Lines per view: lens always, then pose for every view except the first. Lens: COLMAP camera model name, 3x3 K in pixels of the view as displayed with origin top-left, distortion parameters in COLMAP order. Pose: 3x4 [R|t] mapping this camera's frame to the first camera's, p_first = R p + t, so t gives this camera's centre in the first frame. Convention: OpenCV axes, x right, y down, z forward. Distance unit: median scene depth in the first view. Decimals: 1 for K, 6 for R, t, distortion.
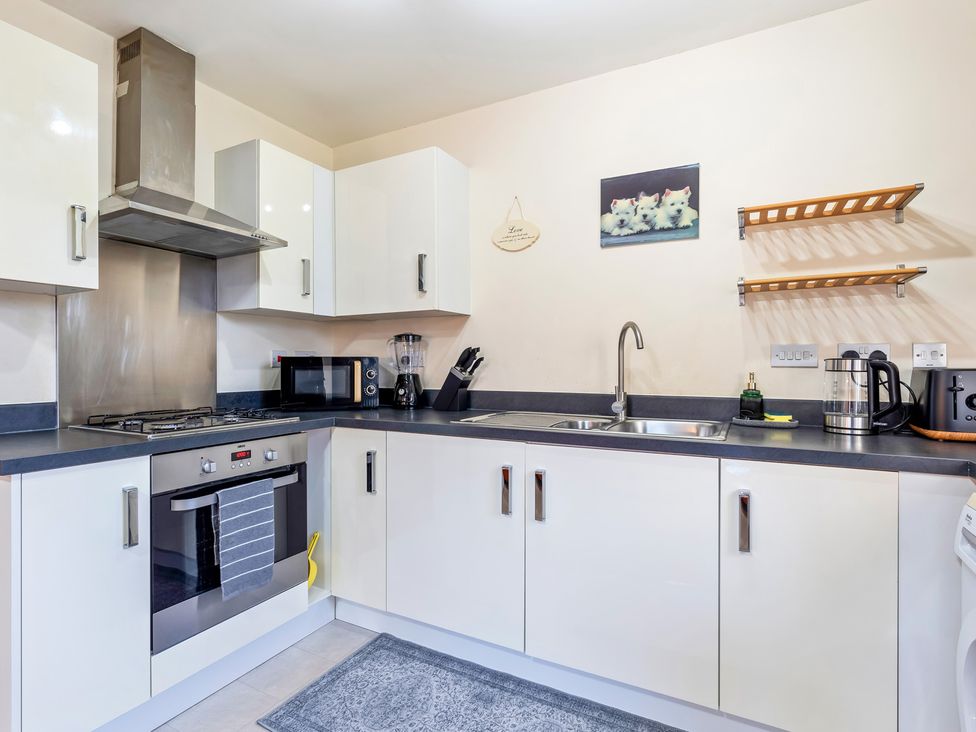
lens RADIAL K [[498.3, 0, 482.1], [0, 498.3, 367.5], [0, 0, 1]] dist [0.000446, 0.000756]
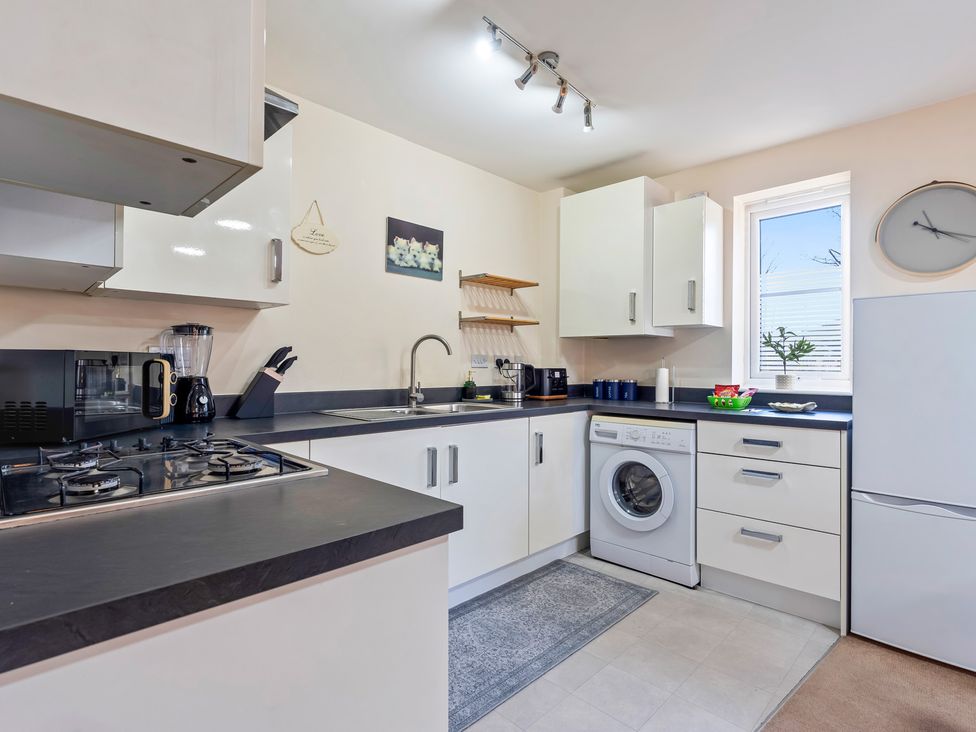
lens RADIAL K [[498.3, 0, 482.1], [0, 498.3, 367.5], [0, 0, 1]] dist [0.000446, 0.000756]
pose [[0.290919, -0.000966, 0.956747, -0.926300], [0.002400, 0.999997, 0.000280, -0.001704], [-0.956745, 0.002214, 0.290921, 0.438465]]
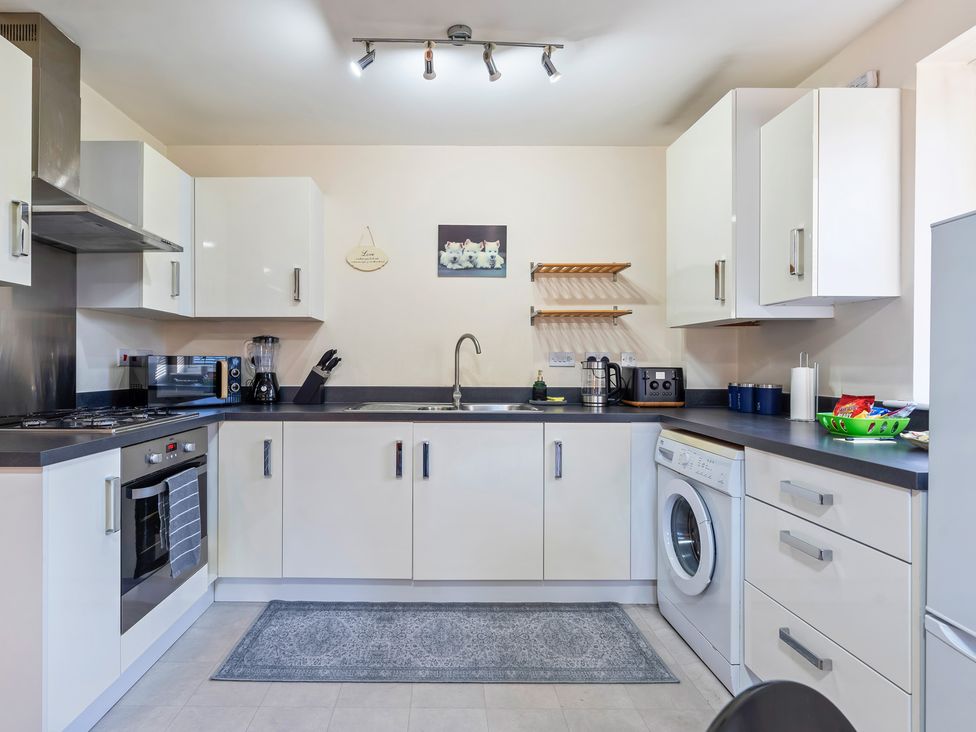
lens RADIAL K [[510.3, 0, 438.1], [0, 510.3, 367.4], [0, 0, 1]] dist [-0.001089, 0.000595]
pose [[0.884457, 0.000588, 0.466622, -0.416026], [0.000135, 0.999999, -0.001516, 0.003782], [-0.466622, 0.001403, 0.884455, -0.209541]]
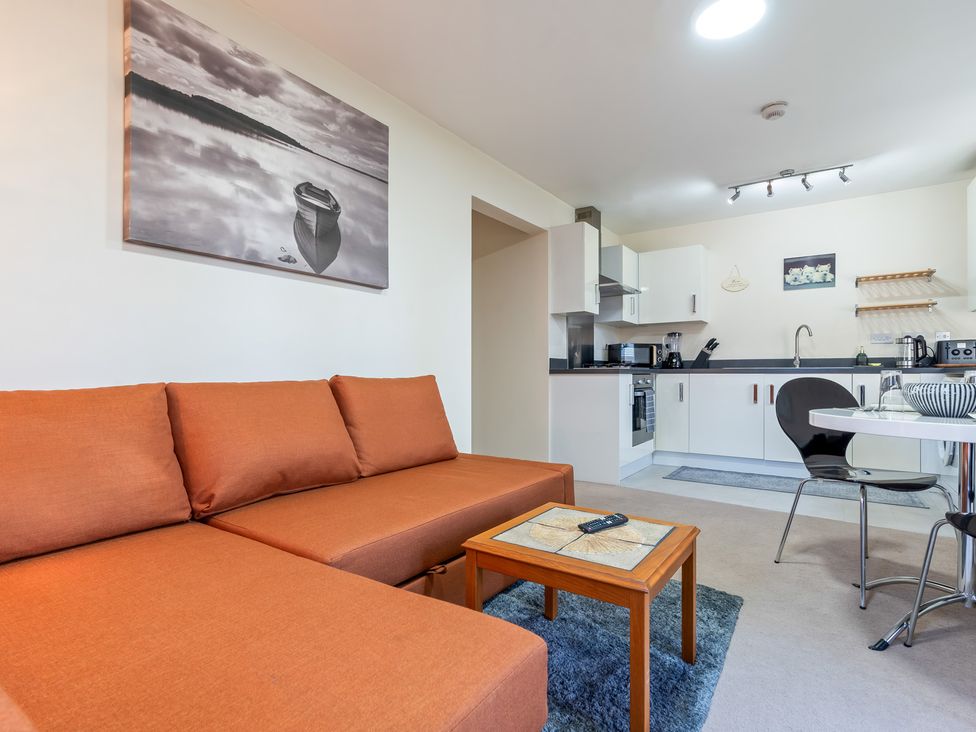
lens RADIAL K [[495.6, 0, 489.8], [0, 495.6, 371.8], [0, 0, 1]] dist [0.001950, 0.001310]
pose [[0.994344, -0.002040, -0.106185, -0.837981], [0.001272, 0.999973, -0.007301, 0.130224], [0.106197, 0.007124, 0.994320, -1.323145]]
